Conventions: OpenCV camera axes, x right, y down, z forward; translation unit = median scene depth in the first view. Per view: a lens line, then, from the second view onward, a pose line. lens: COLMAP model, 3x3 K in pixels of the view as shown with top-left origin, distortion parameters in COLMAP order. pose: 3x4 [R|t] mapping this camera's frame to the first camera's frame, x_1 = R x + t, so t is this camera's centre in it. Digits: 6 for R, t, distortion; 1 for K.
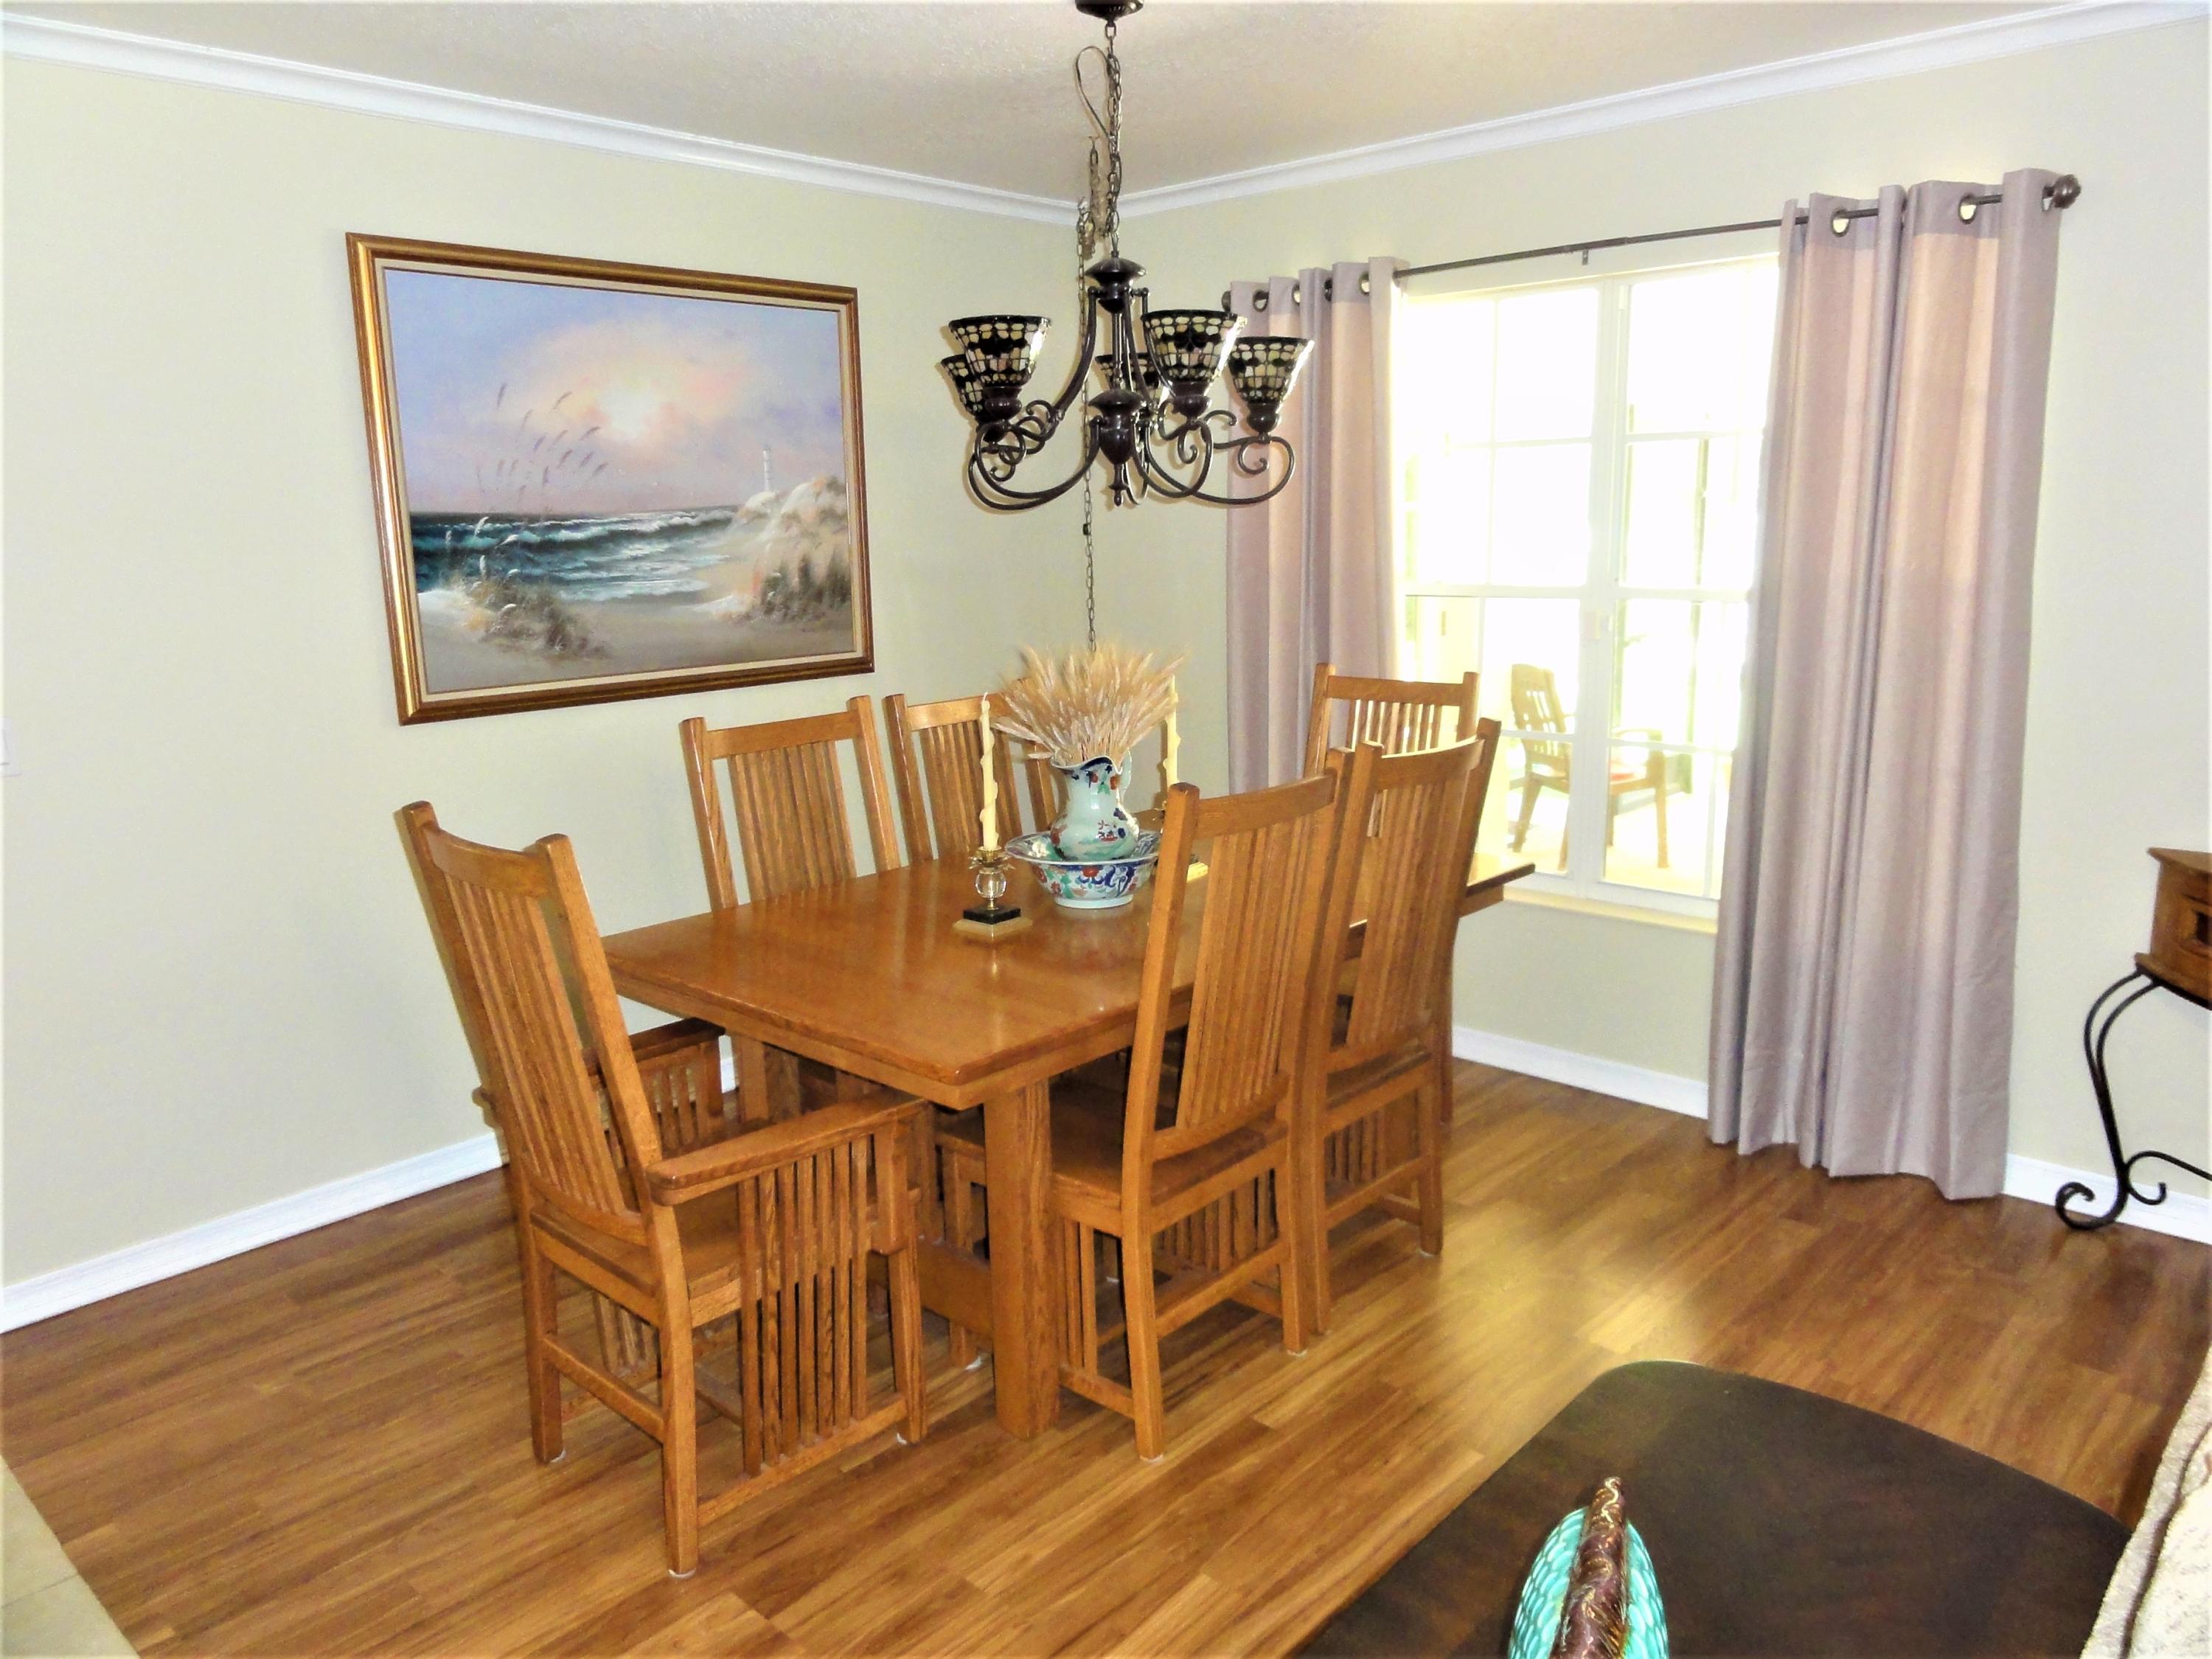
lens RADIAL K [[1571.0, 0, 1105.6], [0, 1571.0, 822.0], [0, 0, 1]] dist [0.002462, -0.001882]
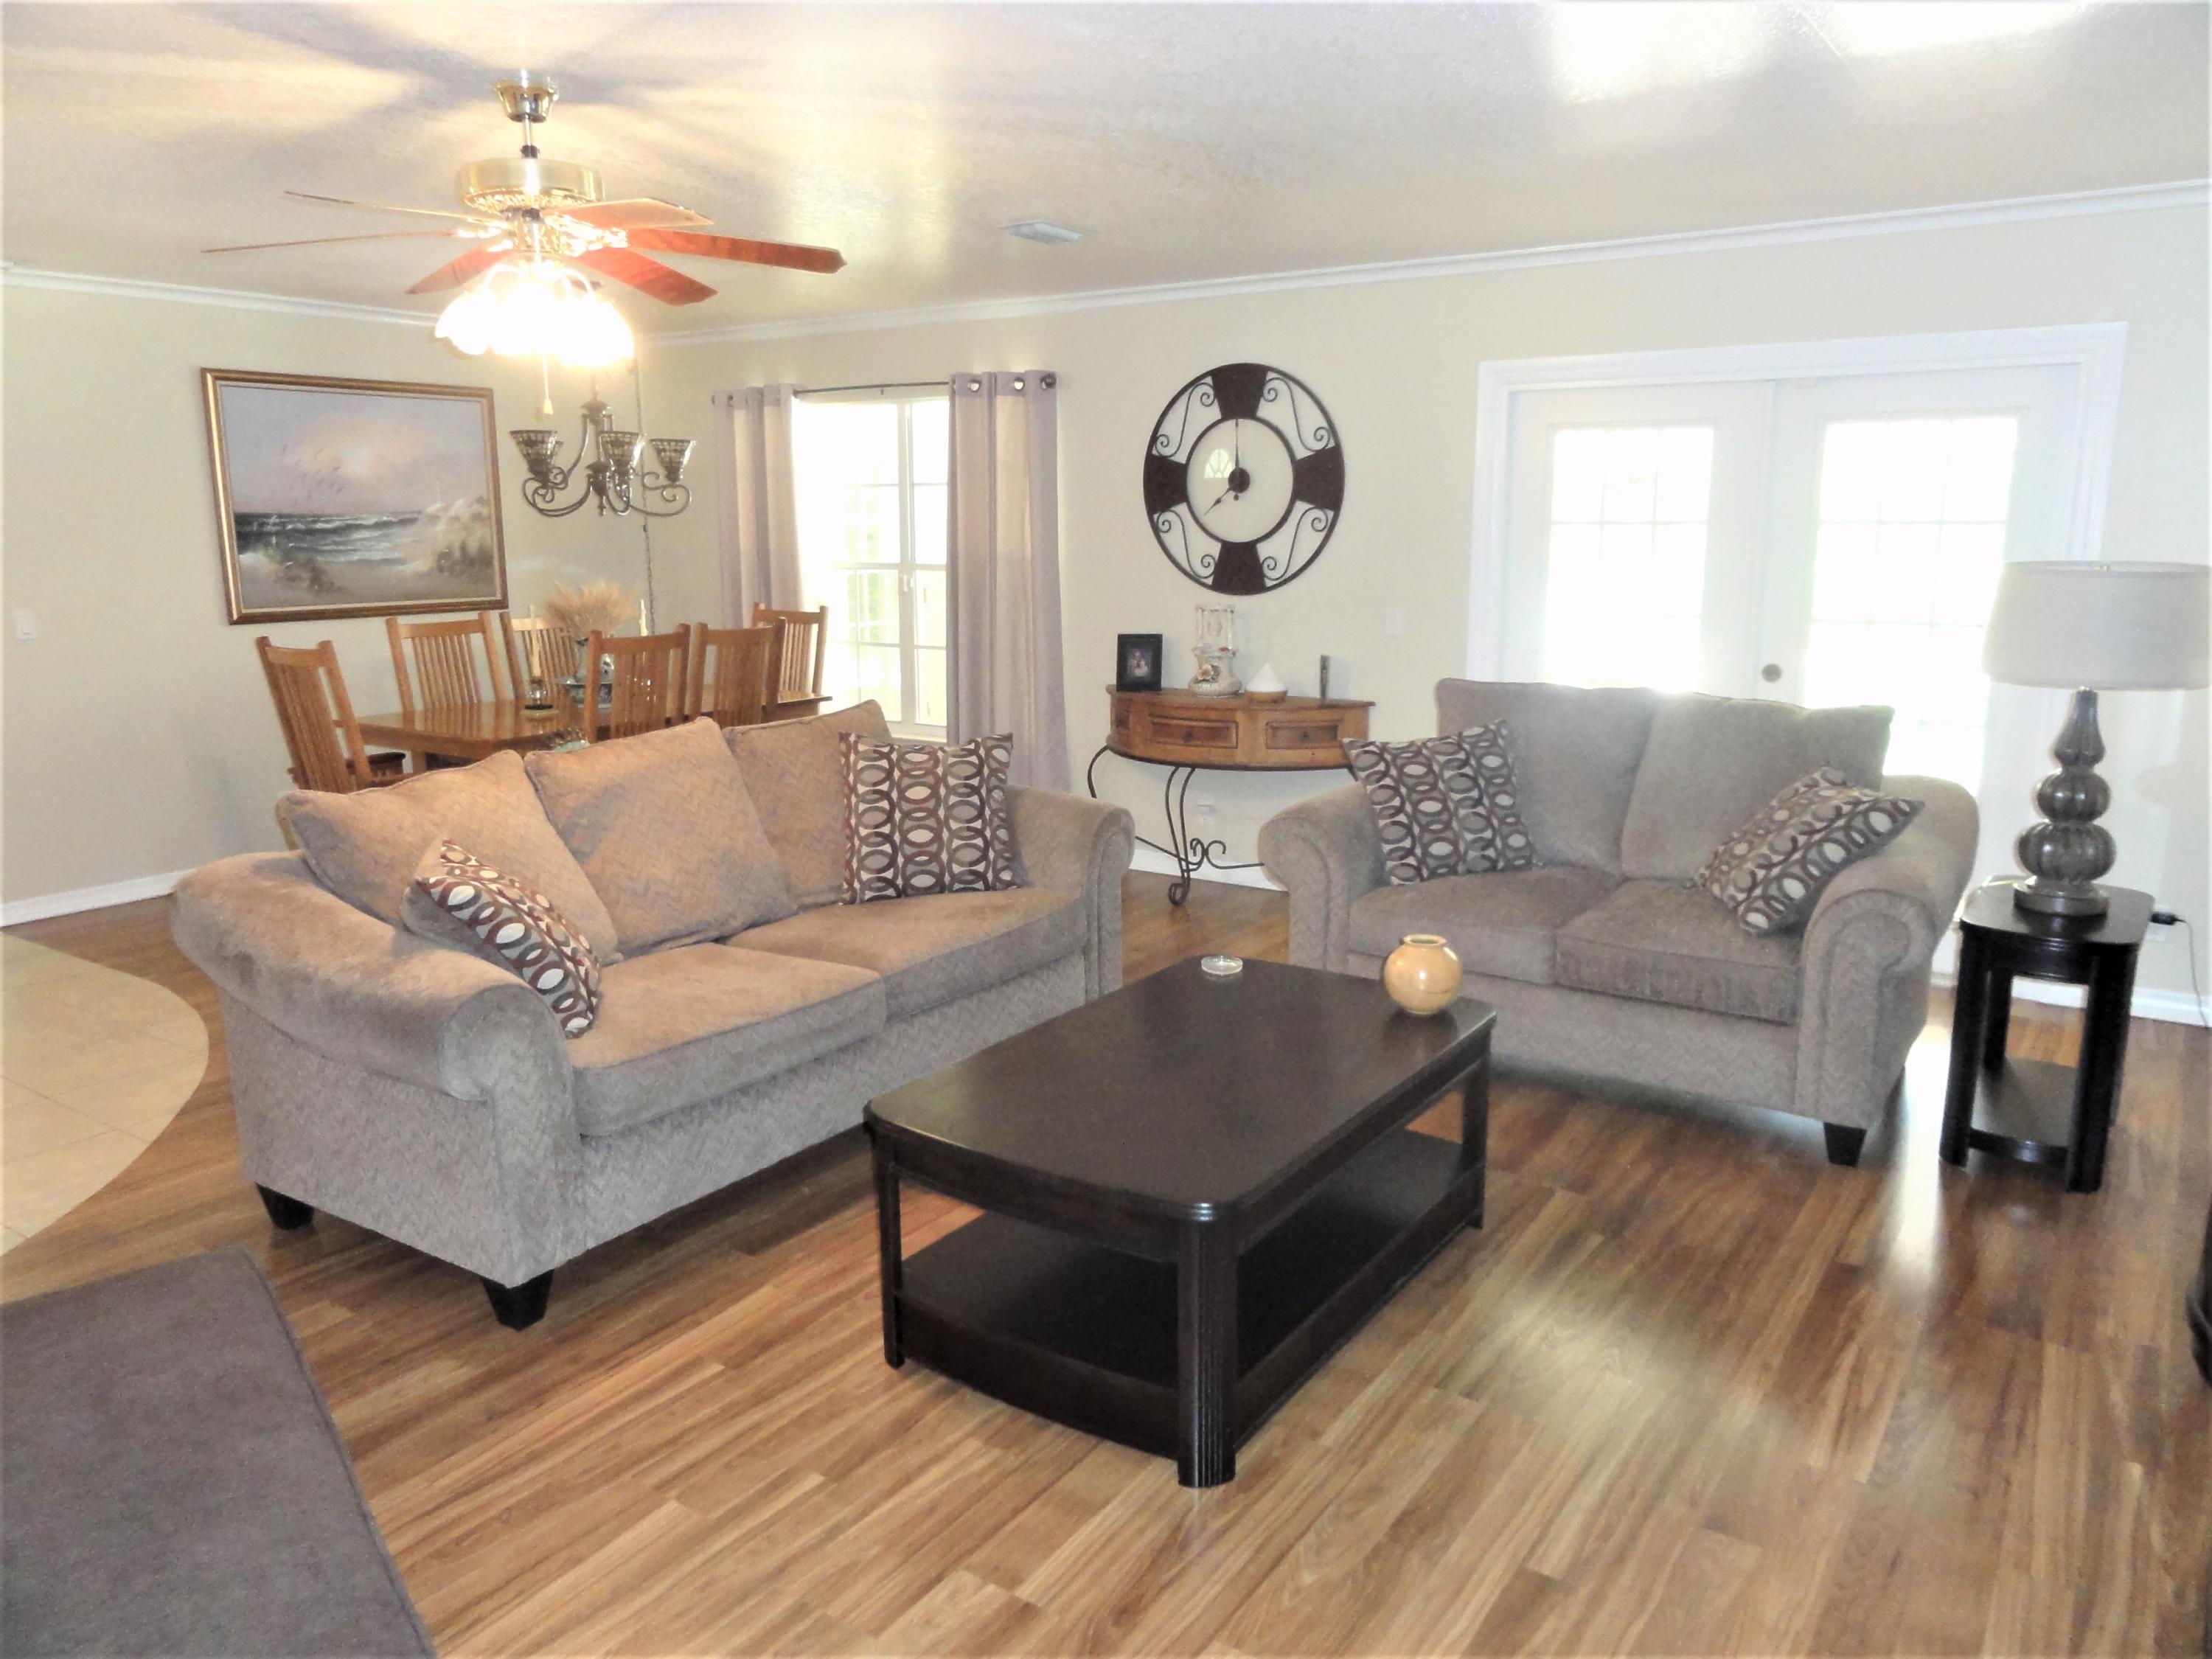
lens RADIAL K [[1571.0, 0, 1104.4], [0, 1571.0, 835.3], [0, 0, 1]] dist [0.002462, -0.001882]
pose [[0.989092, -0.011782, 0.146829, 0.296774], [0.011241, 0.999927, 0.004514, 0.186188], [-0.146871, -0.002814, 0.989152, -0.978986]]
